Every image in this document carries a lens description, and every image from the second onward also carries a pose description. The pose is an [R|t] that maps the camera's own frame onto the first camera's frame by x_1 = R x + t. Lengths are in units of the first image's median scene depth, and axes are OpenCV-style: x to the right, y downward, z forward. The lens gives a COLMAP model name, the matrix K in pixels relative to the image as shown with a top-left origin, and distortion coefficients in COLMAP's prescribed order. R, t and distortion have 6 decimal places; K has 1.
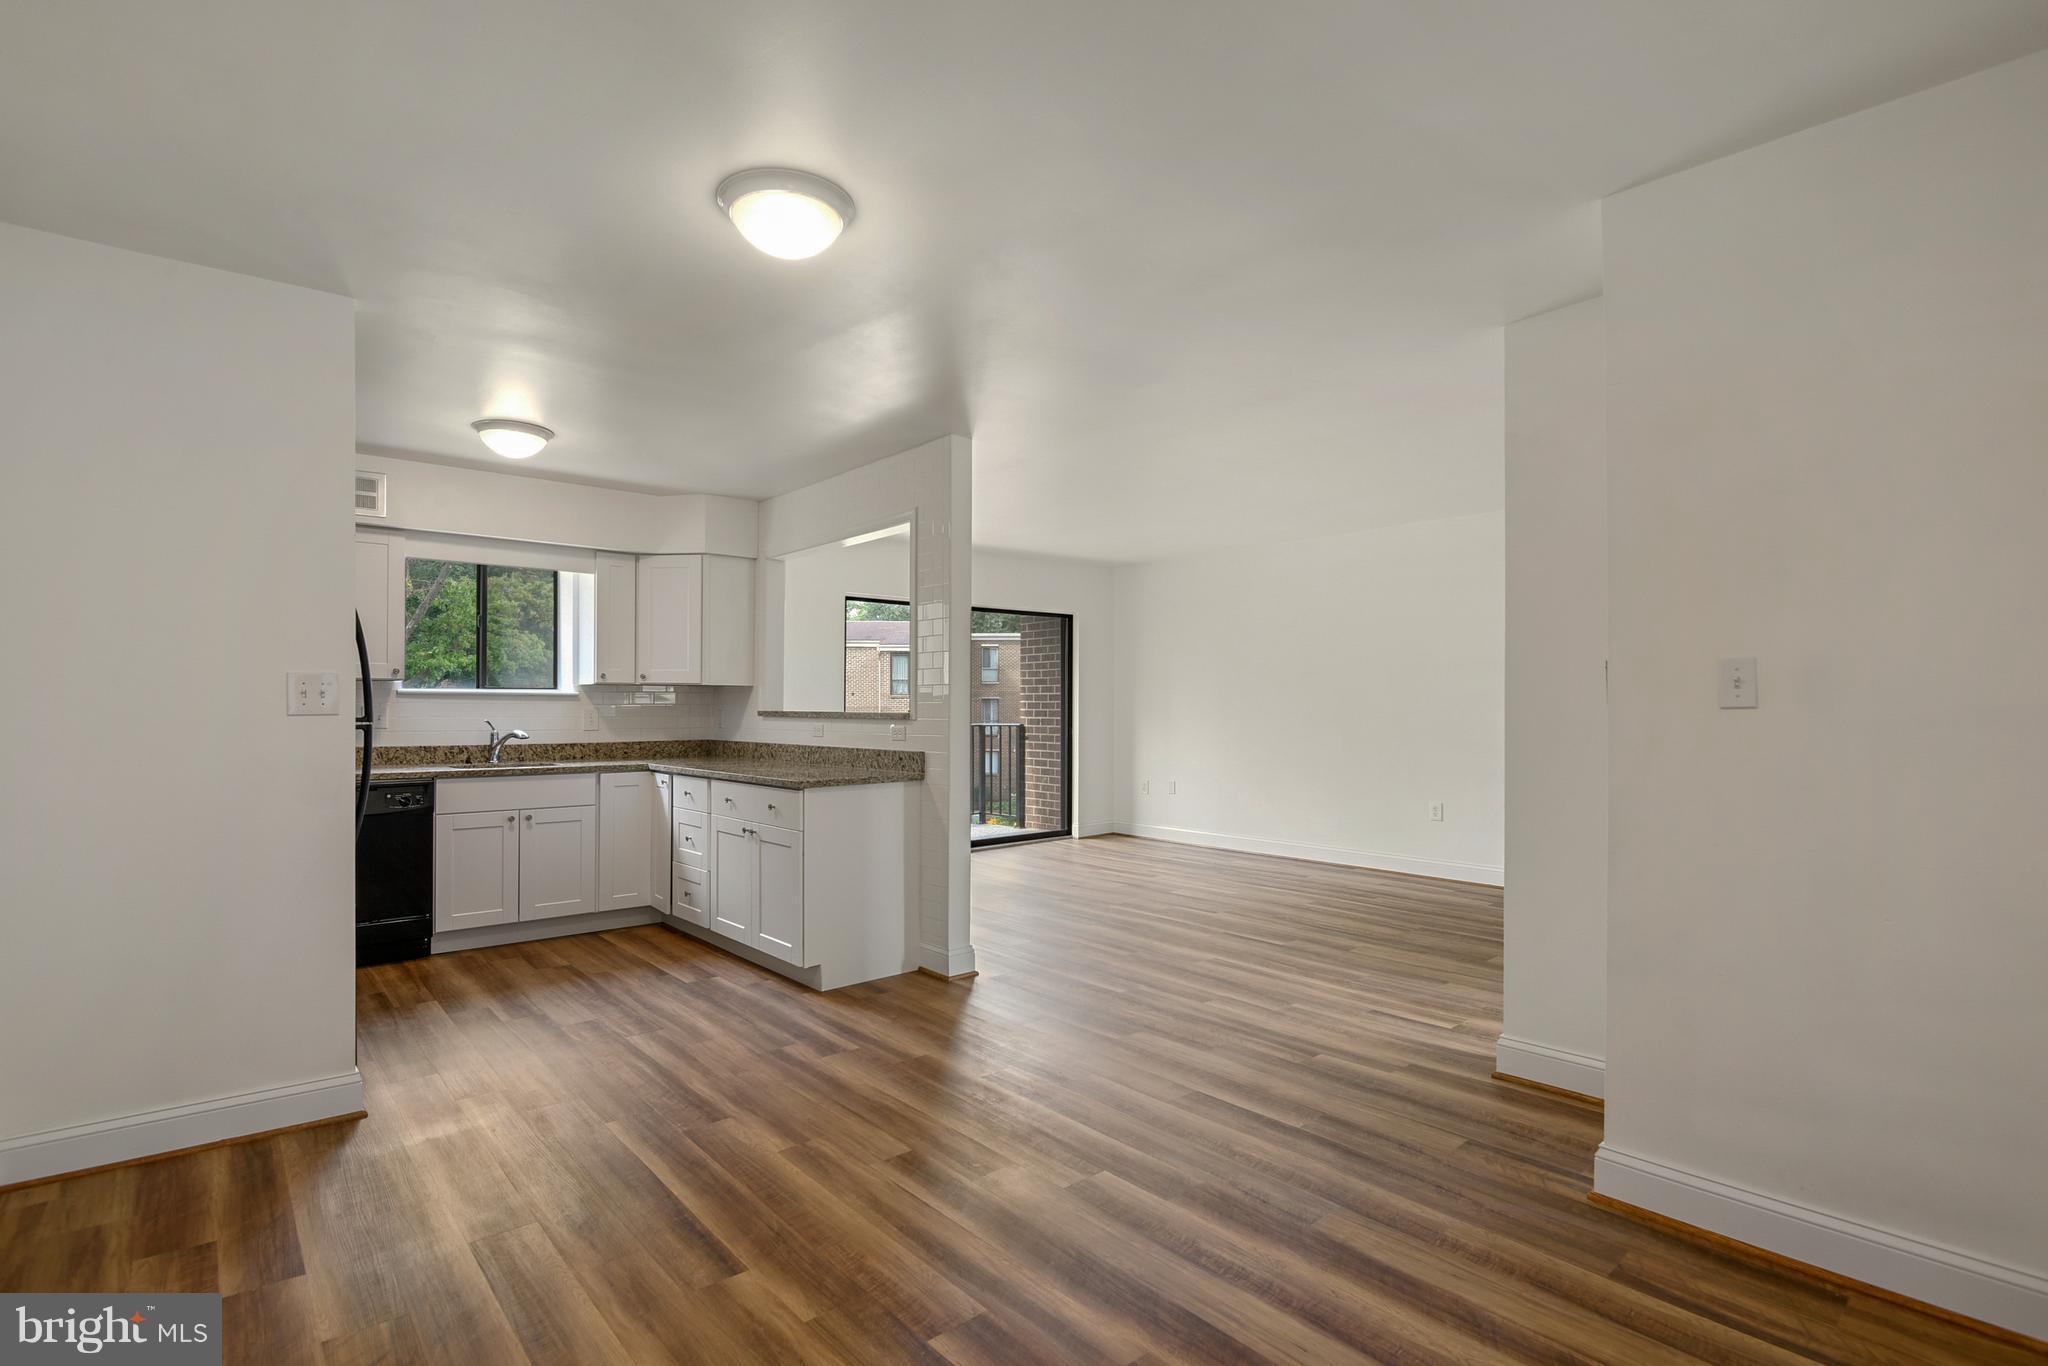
lens RADIAL K [[970.8, 0, 1022.1], [0, 970.8, 705.0], [0, 0, 1]] dist [0.026354, -0.020330]
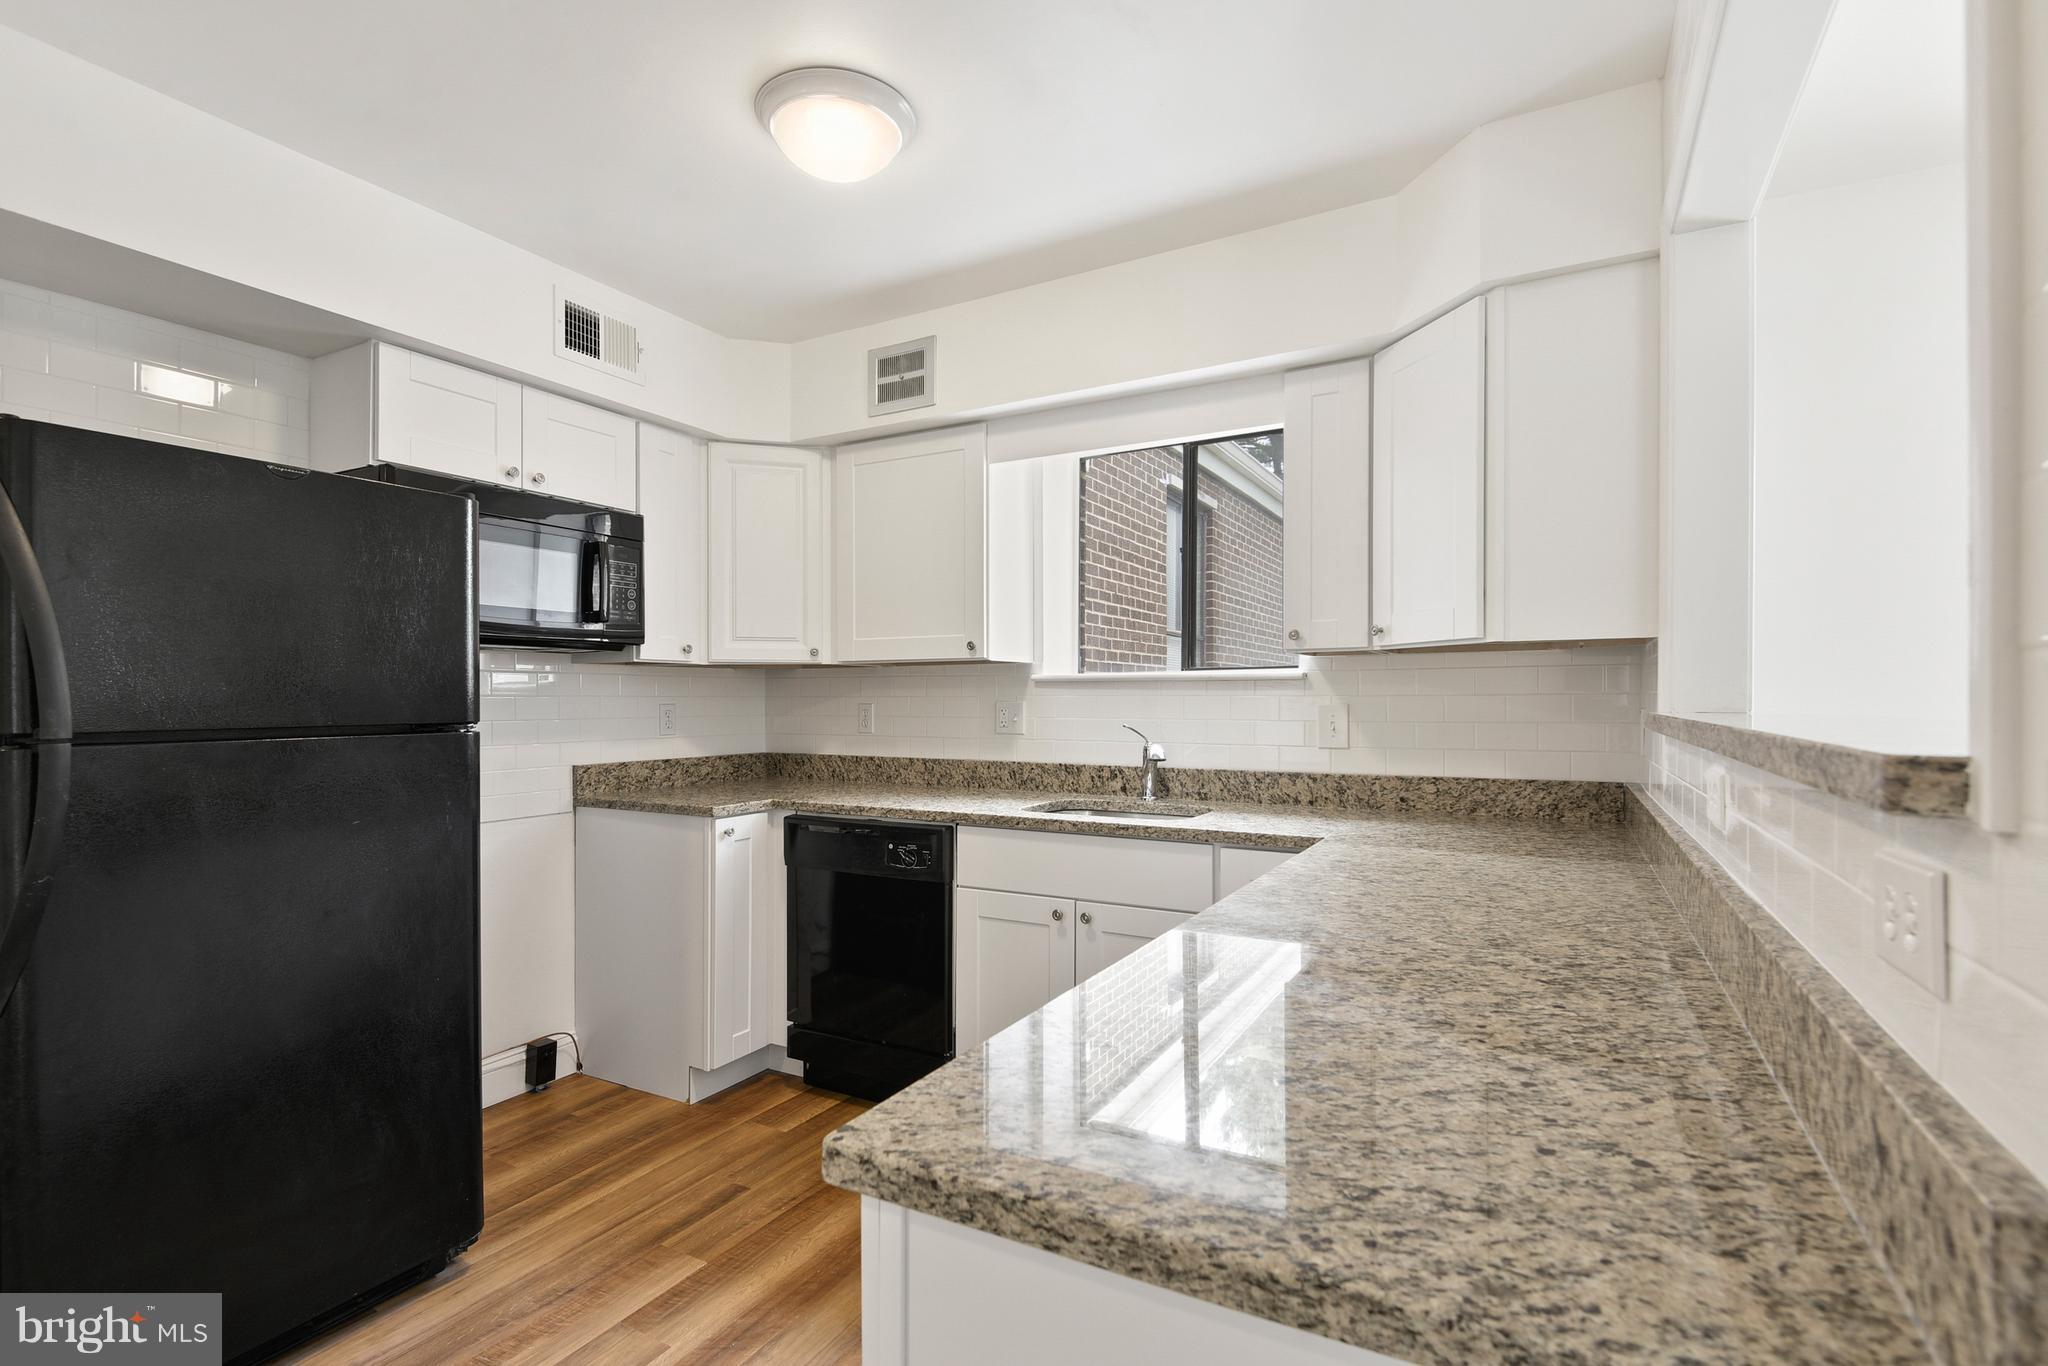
lens RADIAL K [[954.3, 0, 1017.8], [0, 954.3, 700.1], [0, 0, 1]] dist [0.019552, -0.019470]
pose [[0.339803, 0.000527, -0.940496, -0.045273], [0.002529, 0.999996, 0.001474, 0.000536], [0.940493, -0.002880, 0.339801, 0.748777]]
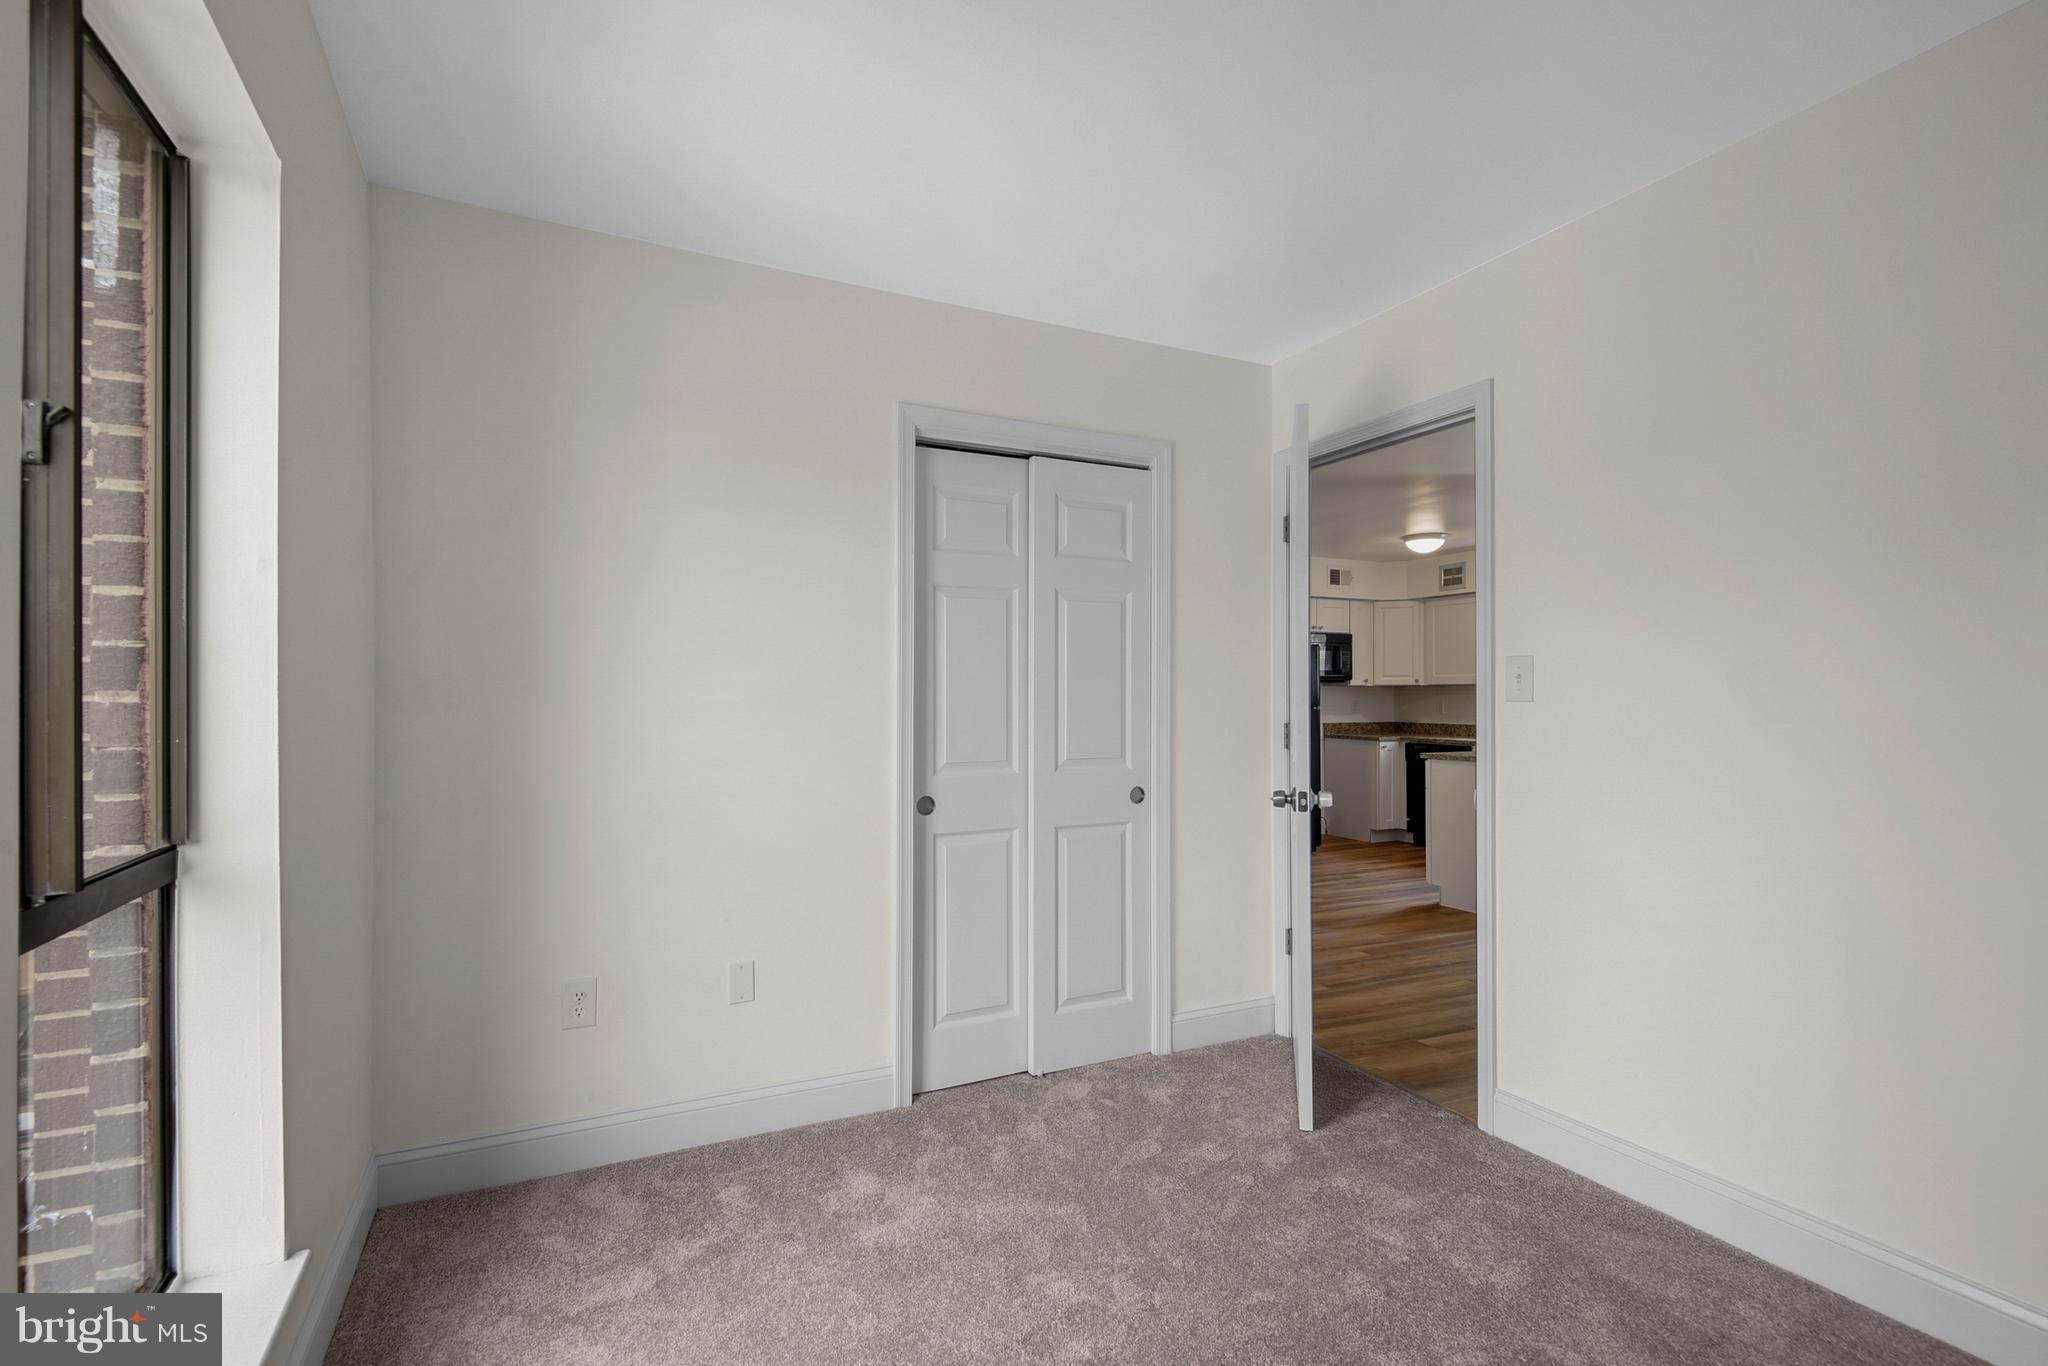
lens RADIAL K [[945.9, 0, 1012.6], [0, 945.9, 698.0], [0, 0, 1]] dist [0.040314, -0.025503]
pose [[-0.253521, 0.002965, -0.967325, 1.004226], [0.002986, 0.999993, 0.002283, -0.007211], [0.967325, -0.002310, -0.253528, 0.589962]]
